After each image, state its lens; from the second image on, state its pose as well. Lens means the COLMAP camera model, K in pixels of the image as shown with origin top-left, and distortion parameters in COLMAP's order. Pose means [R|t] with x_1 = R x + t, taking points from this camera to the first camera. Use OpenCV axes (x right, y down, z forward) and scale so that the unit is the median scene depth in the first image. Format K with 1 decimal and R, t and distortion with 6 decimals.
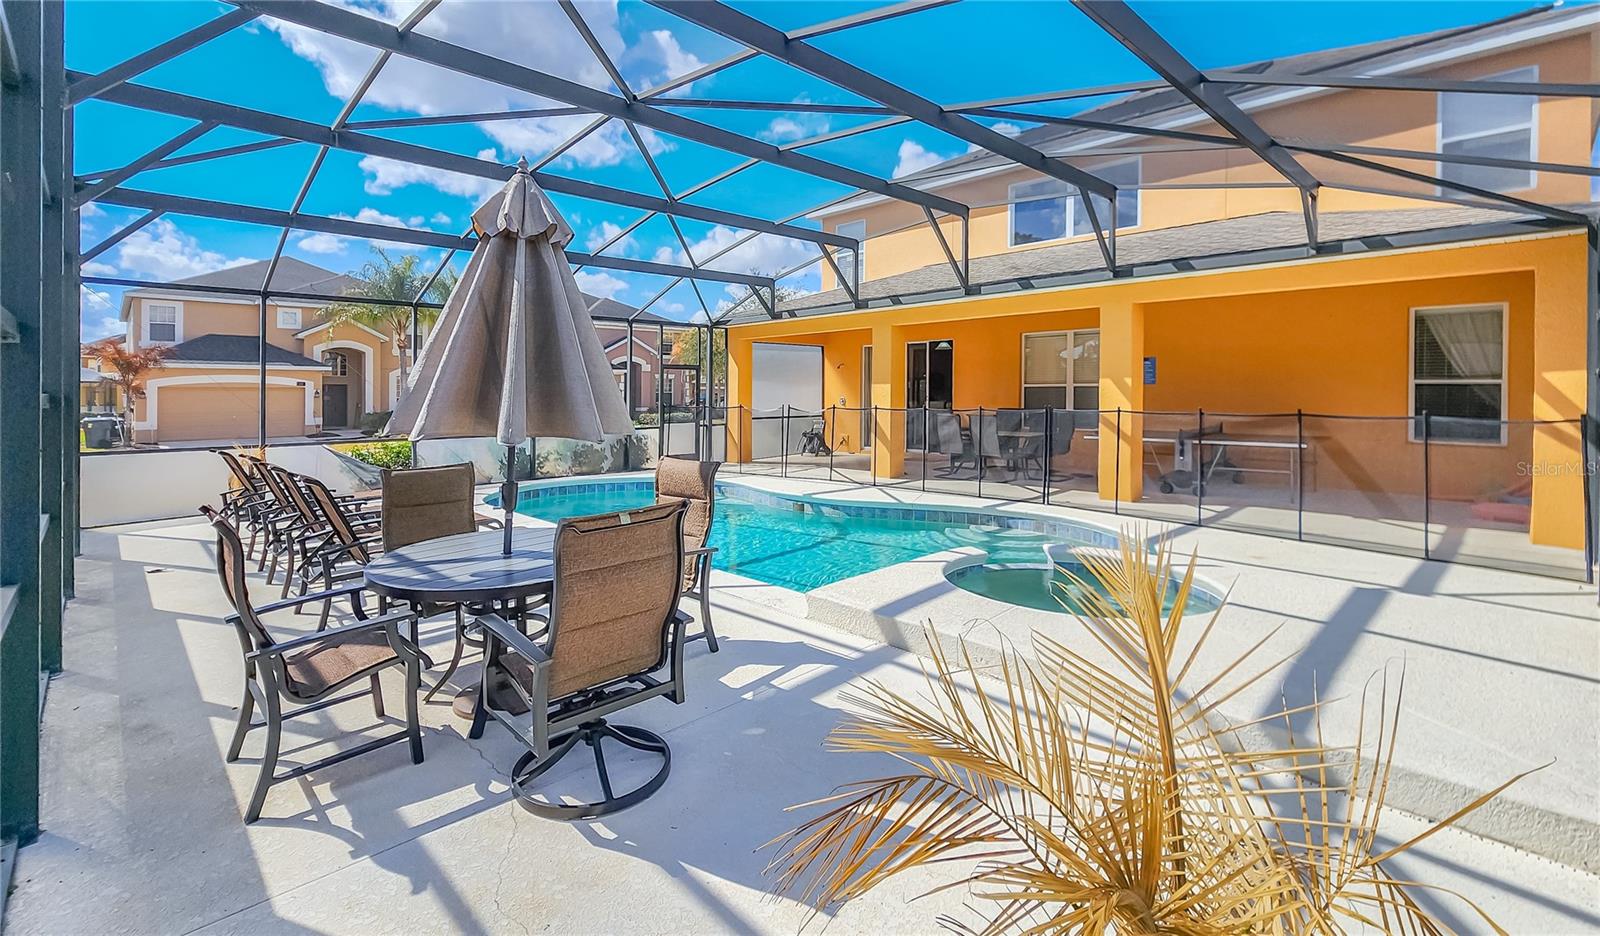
lens RADIAL K [[730.8, 0, 792.4], [0, 730.8, 395.7], [0, 0, 1]] dist [-0.003254, -0.000311]
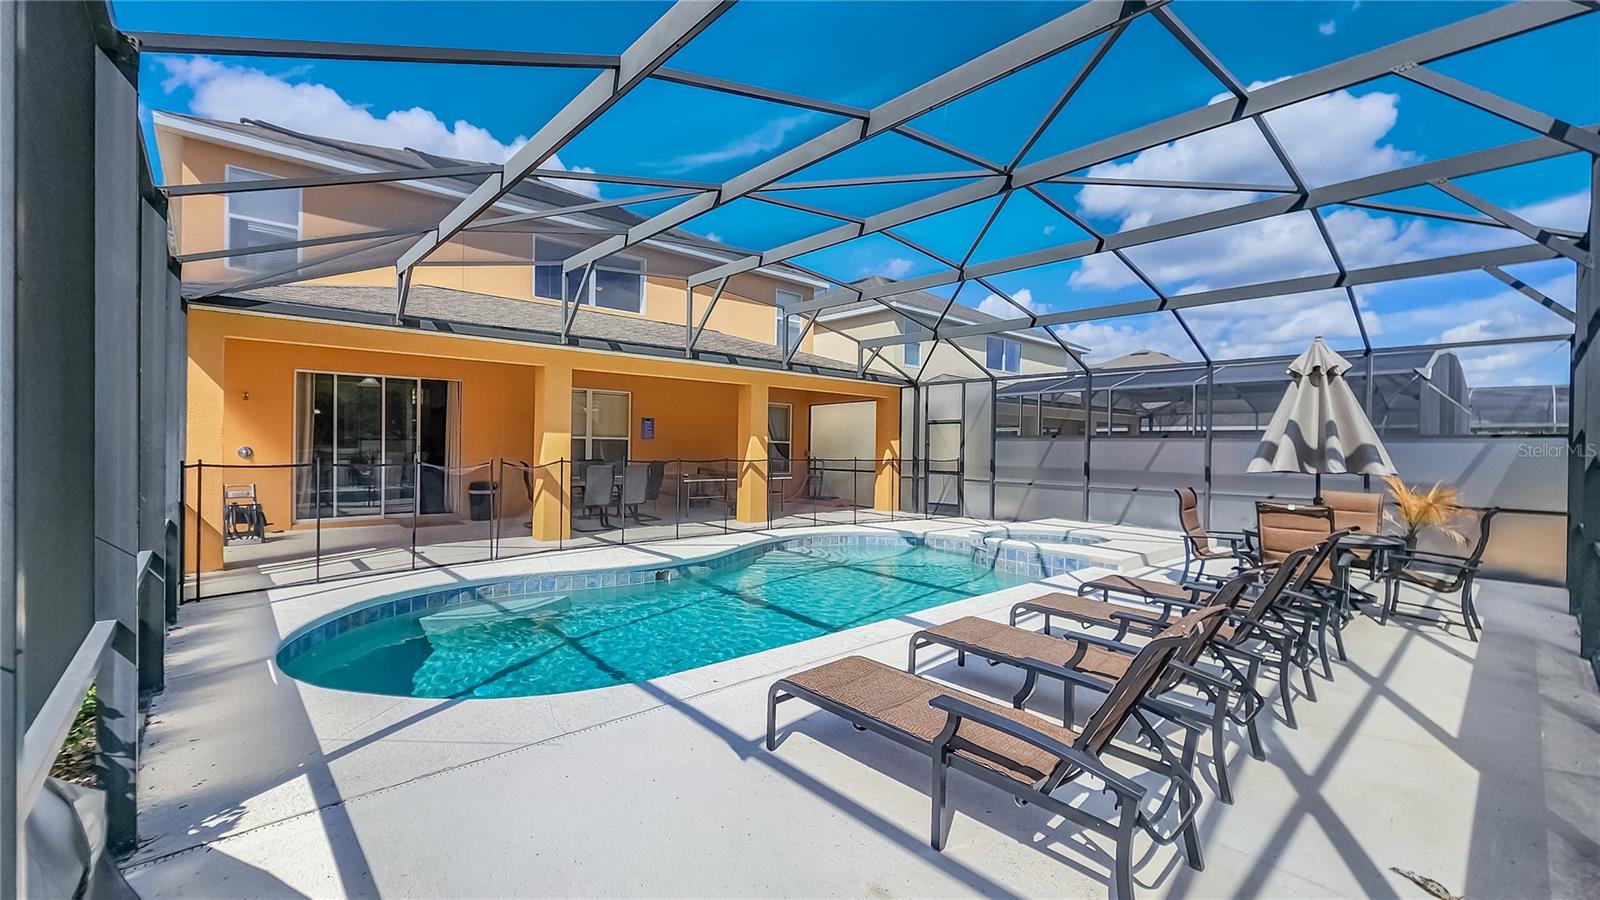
lens RADIAL K [[649.4, 0, 800.0], [0, 649.4, 450.0], [0, 0, 1]] dist [-0.001274, -0.000224]
pose [[0.039878, -0.000261, 0.999205, -0.612191], [-0.009974, 0.999950, 0.000659, 0.000399], [-0.999155, -0.009992, 0.039873, 0.649191]]
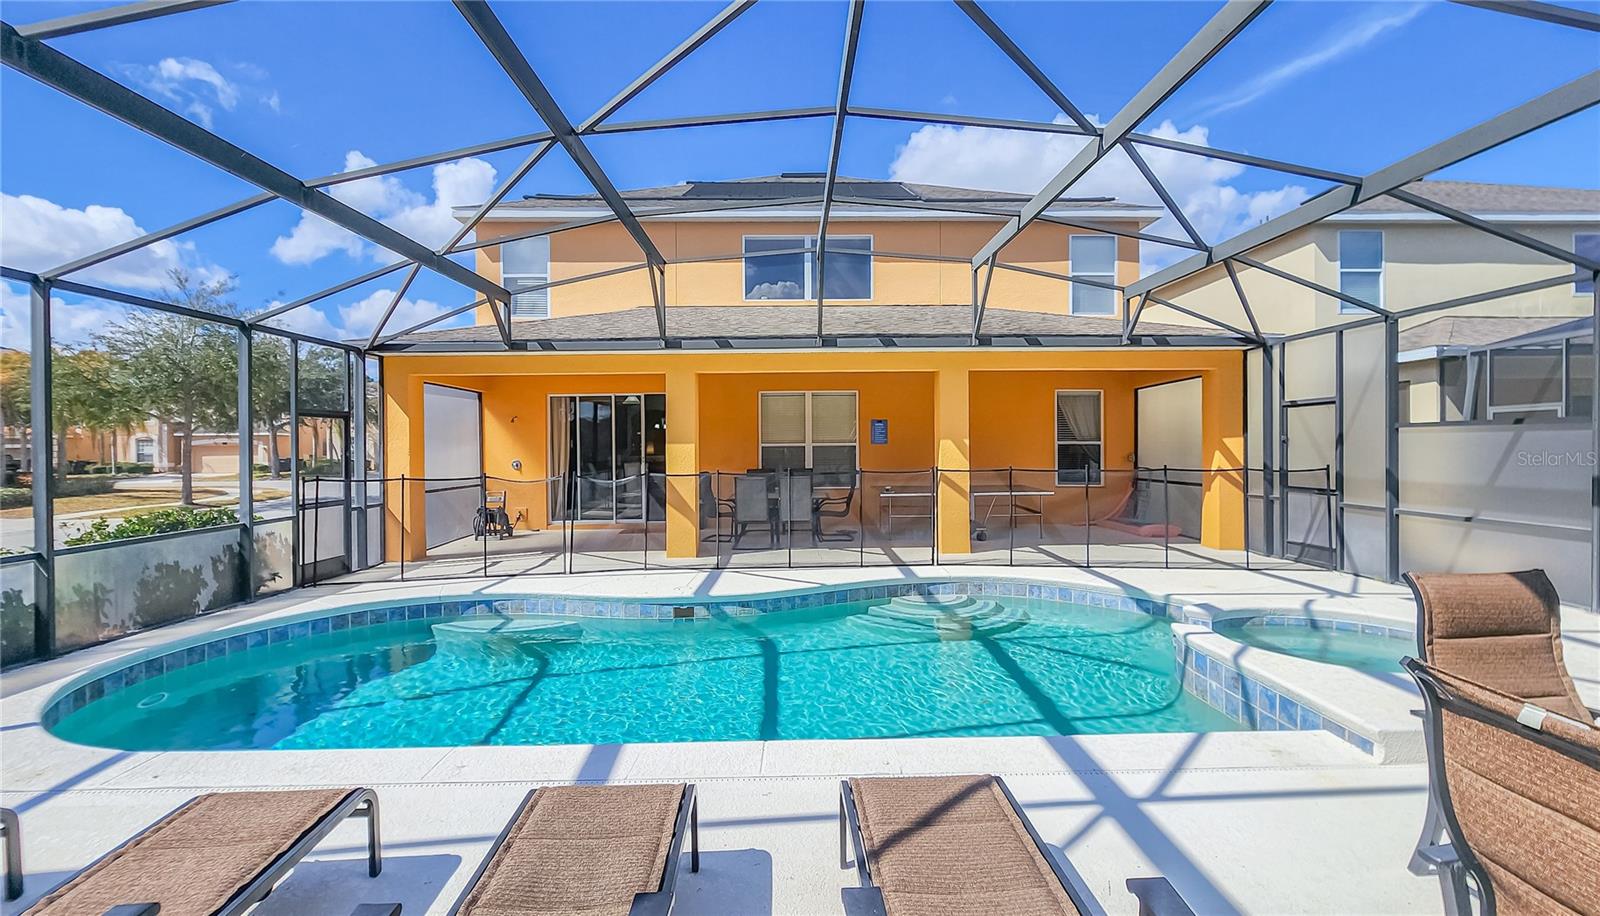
lens RADIAL K [[676.0, 0, 800.0], [0, 676.0, 458.0], [0, 0, 1]] dist [0.002209, 0.000159]
pose [[0.677355, -0.009484, 0.735595, -0.326585], [0.008292, 0.999952, 0.005257, -0.002844], [-0.735610, 0.002539, 0.677401, 0.369766]]
